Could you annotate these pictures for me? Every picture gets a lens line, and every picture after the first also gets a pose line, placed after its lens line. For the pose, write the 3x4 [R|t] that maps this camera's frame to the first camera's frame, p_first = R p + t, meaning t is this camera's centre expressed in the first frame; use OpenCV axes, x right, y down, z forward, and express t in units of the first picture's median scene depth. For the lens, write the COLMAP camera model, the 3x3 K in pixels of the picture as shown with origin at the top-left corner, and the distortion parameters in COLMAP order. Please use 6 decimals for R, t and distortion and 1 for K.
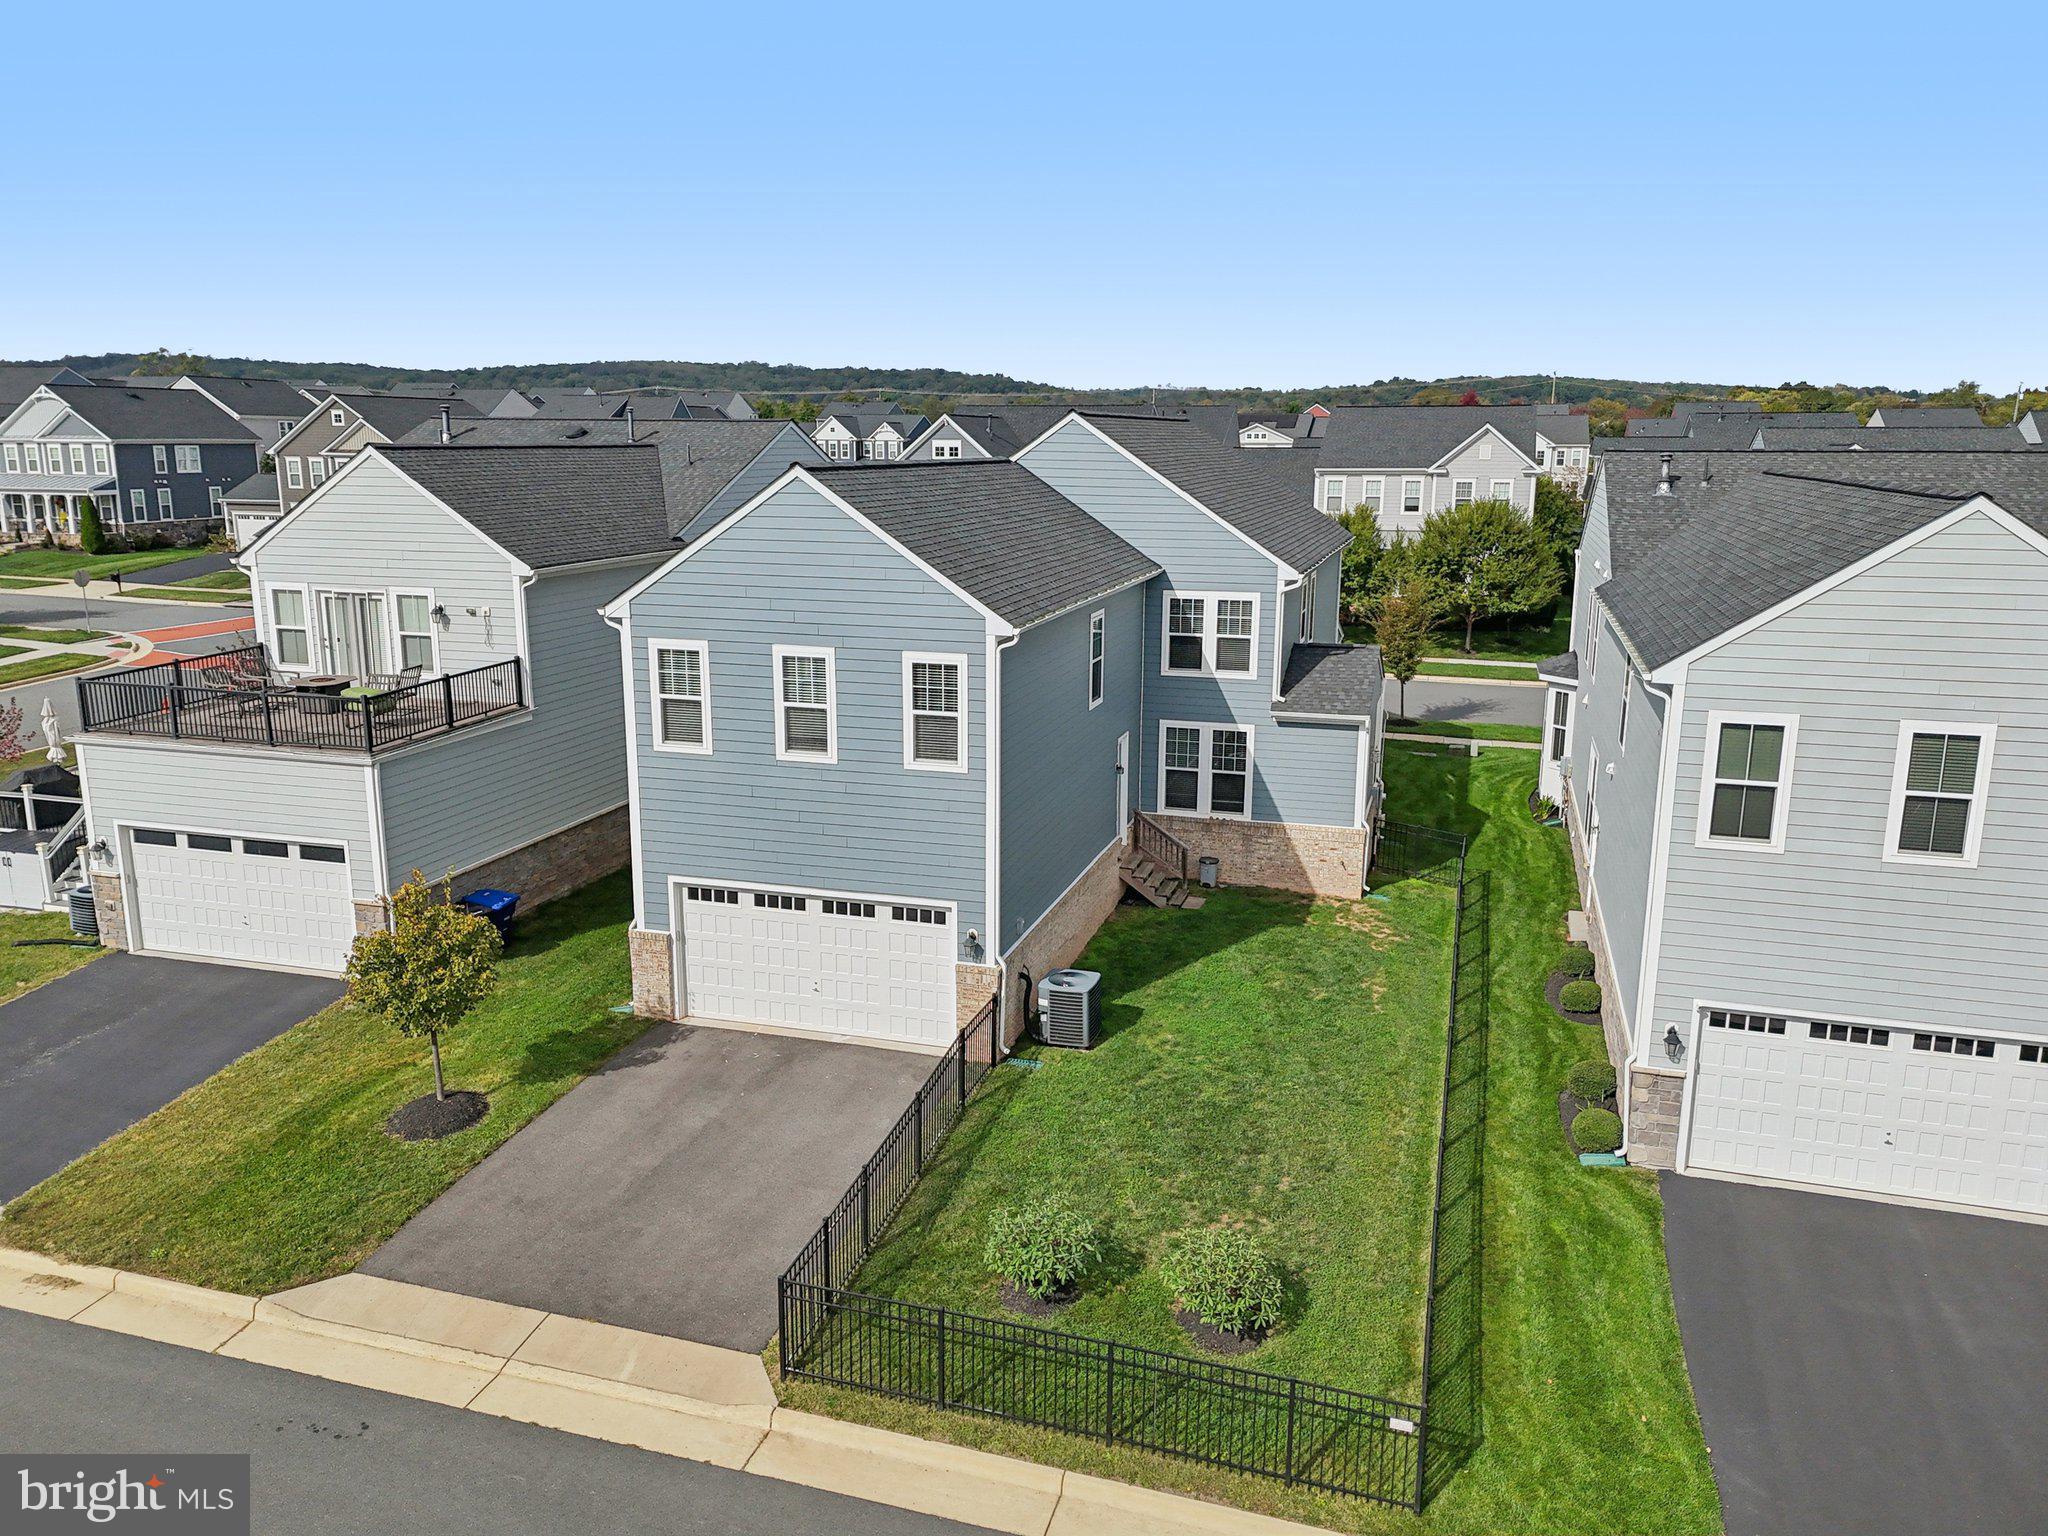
lens RADIAL K [[1490.8, 0, 1024.0], [0, 1490.8, 768.0], [0, 0, 1]] dist [0.098871, -0.099970]
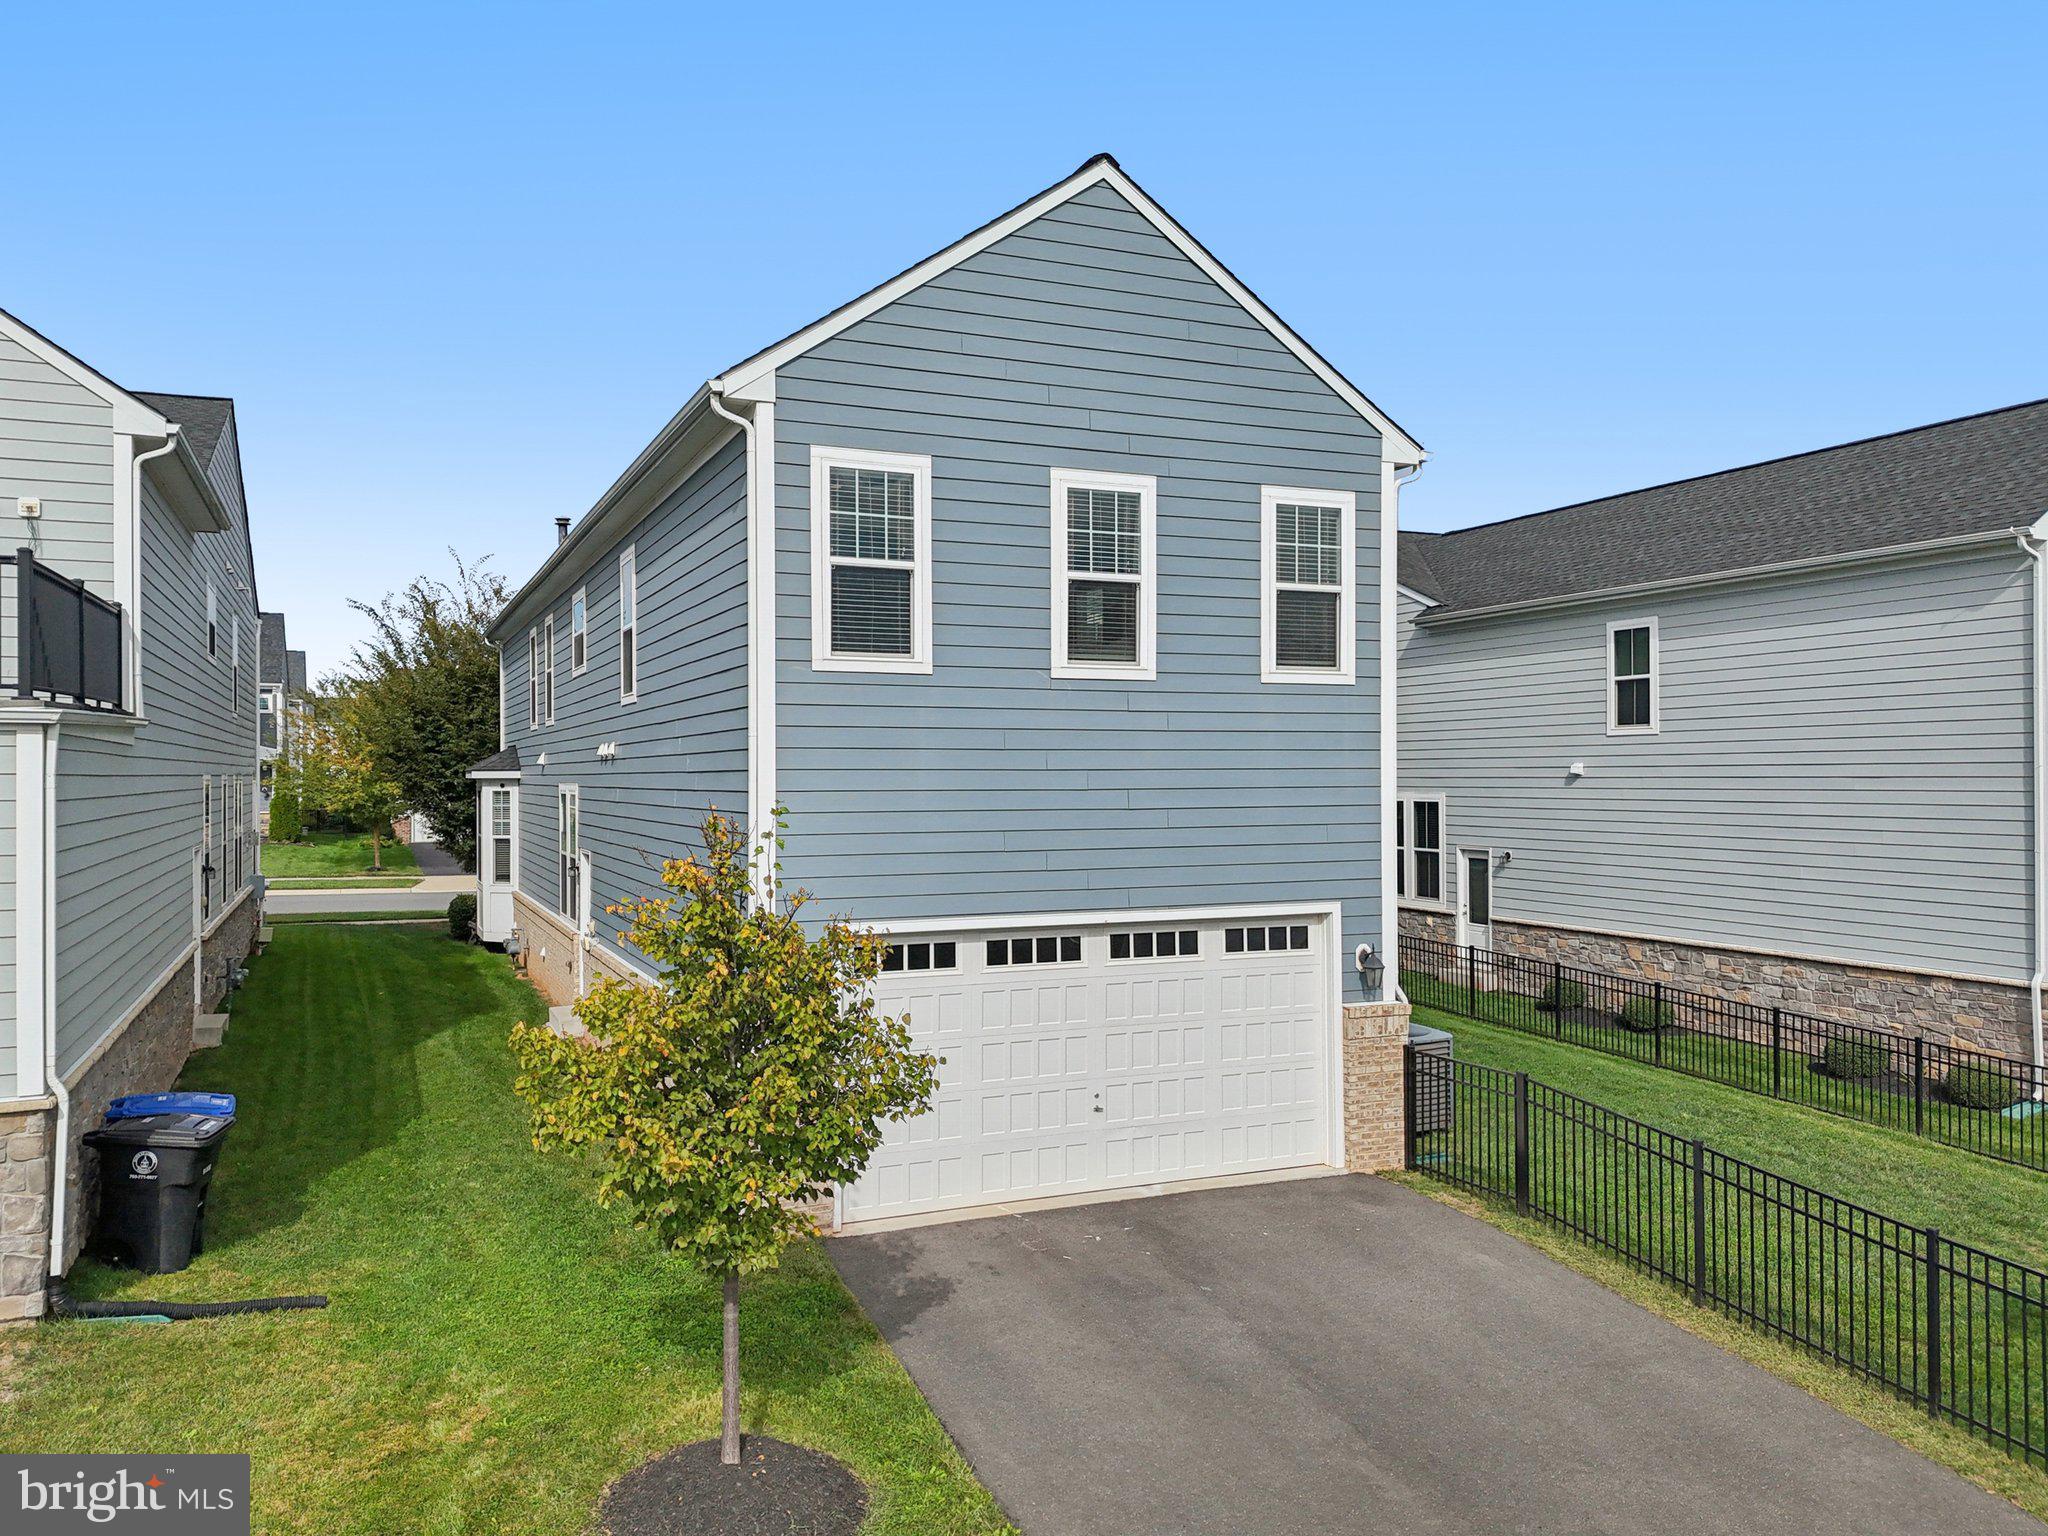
lens RADIAL K [[1510.5, 0, 1024.0], [0, 1510.5, 768.0], [0, 0, 1]] dist [0.071334, -0.051701]
pose [[0.761967, -0.003660, 0.647605, -0.529301], [0.145848, 0.975265, -0.166092, 0.117151], [-0.630979, 0.221009, 0.743654, 0.590191]]
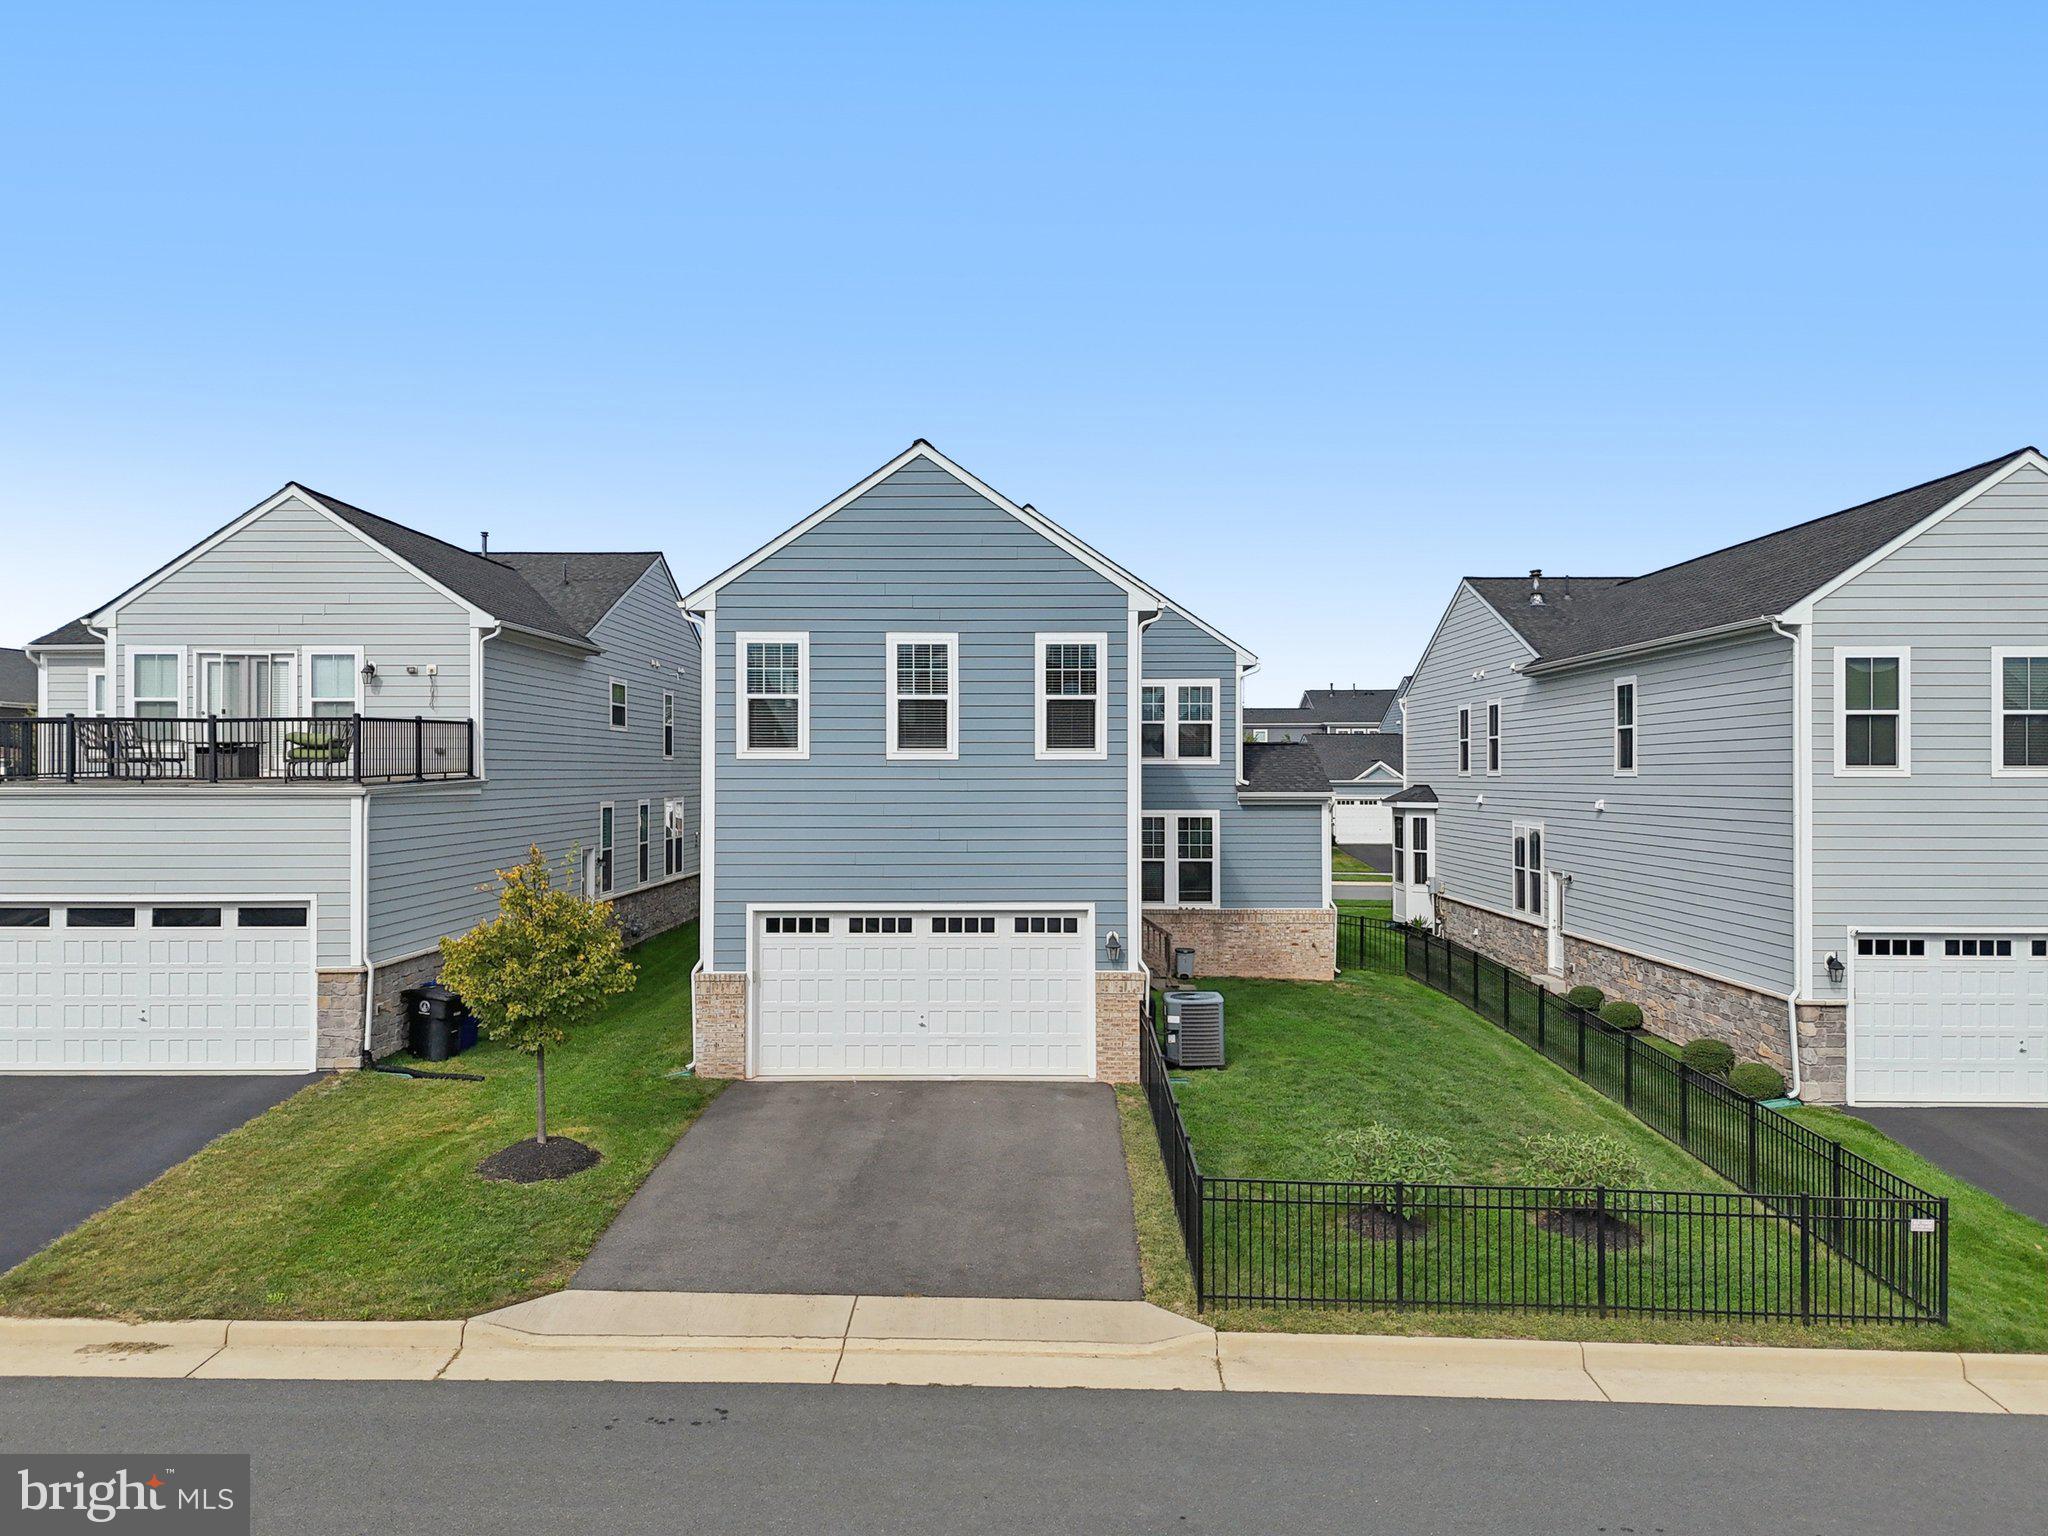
lens RADIAL K [[1490.8, 0, 1024.0], [0, 1490.8, 768.0], [0, 0, 1]] dist [0.098871, -0.099970]
pose [[0.959676, -0.002437, 0.281098, -0.337007], [0.064081, 0.975531, -0.210316, 0.194148], [-0.273707, 0.219848, 0.936350, 0.122787]]
